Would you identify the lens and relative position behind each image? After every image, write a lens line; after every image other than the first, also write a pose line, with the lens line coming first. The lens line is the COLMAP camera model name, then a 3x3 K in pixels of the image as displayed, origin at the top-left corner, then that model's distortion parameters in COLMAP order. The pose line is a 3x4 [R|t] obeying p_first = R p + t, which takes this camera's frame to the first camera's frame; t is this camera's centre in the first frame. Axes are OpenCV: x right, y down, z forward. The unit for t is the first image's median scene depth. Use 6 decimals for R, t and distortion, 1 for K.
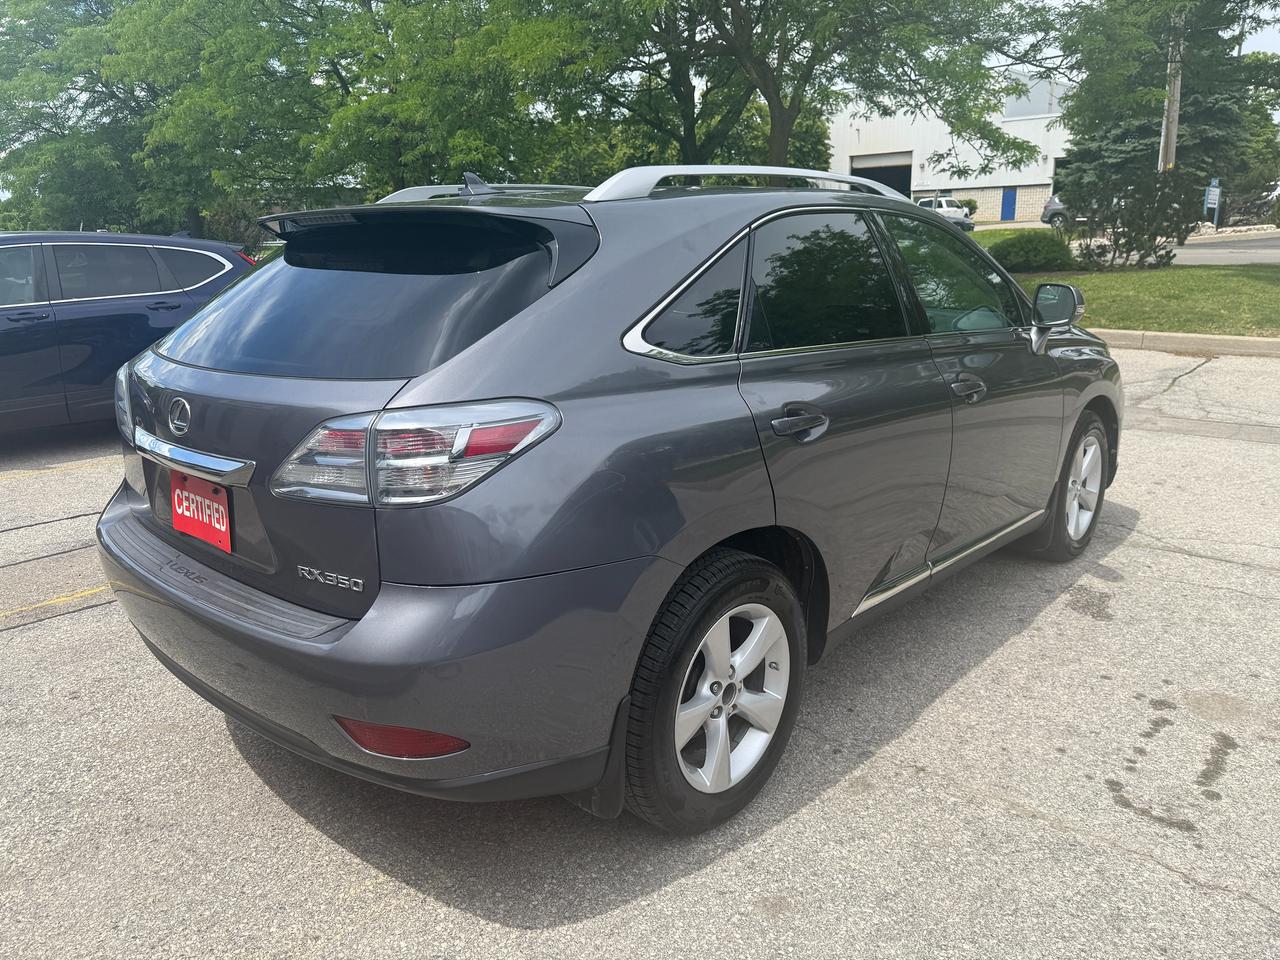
lens RADIAL K [[916.9, 0, 642.0], [0, 916.9, 512.0], [0, 0, 1]] dist [0.003186, -0.027345]
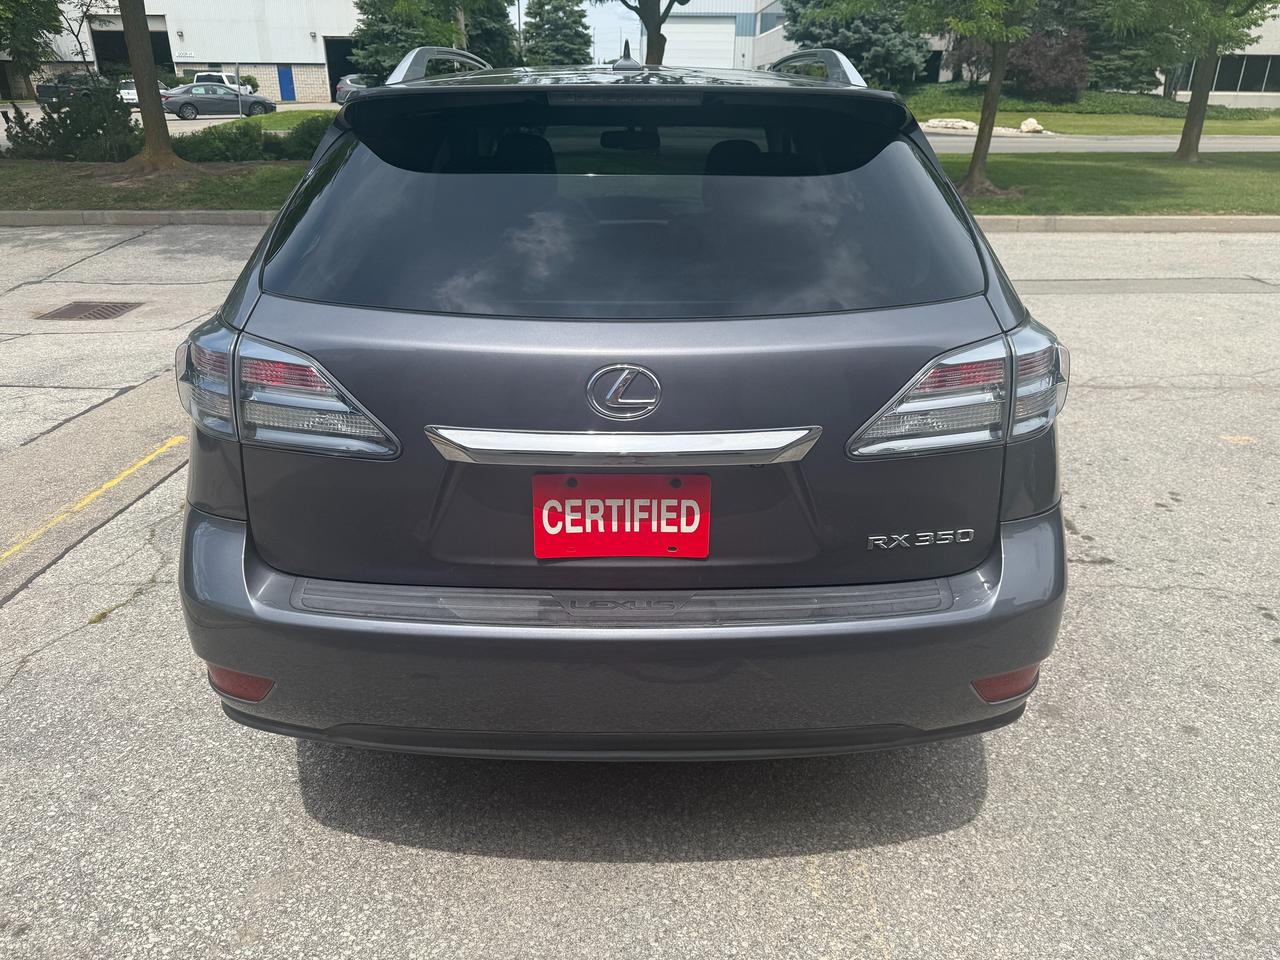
lens RADIAL K [[916.9, 0, 642.0], [0, 916.9, 512.0], [0, 0, 1]] dist [0.003186, -0.027345]
pose [[0.721739, -0.244848, 0.647412, -0.746215], [0.168411, 0.969354, 0.178860, -0.105513], [-0.671364, -0.020059, 0.740856, 0.362597]]
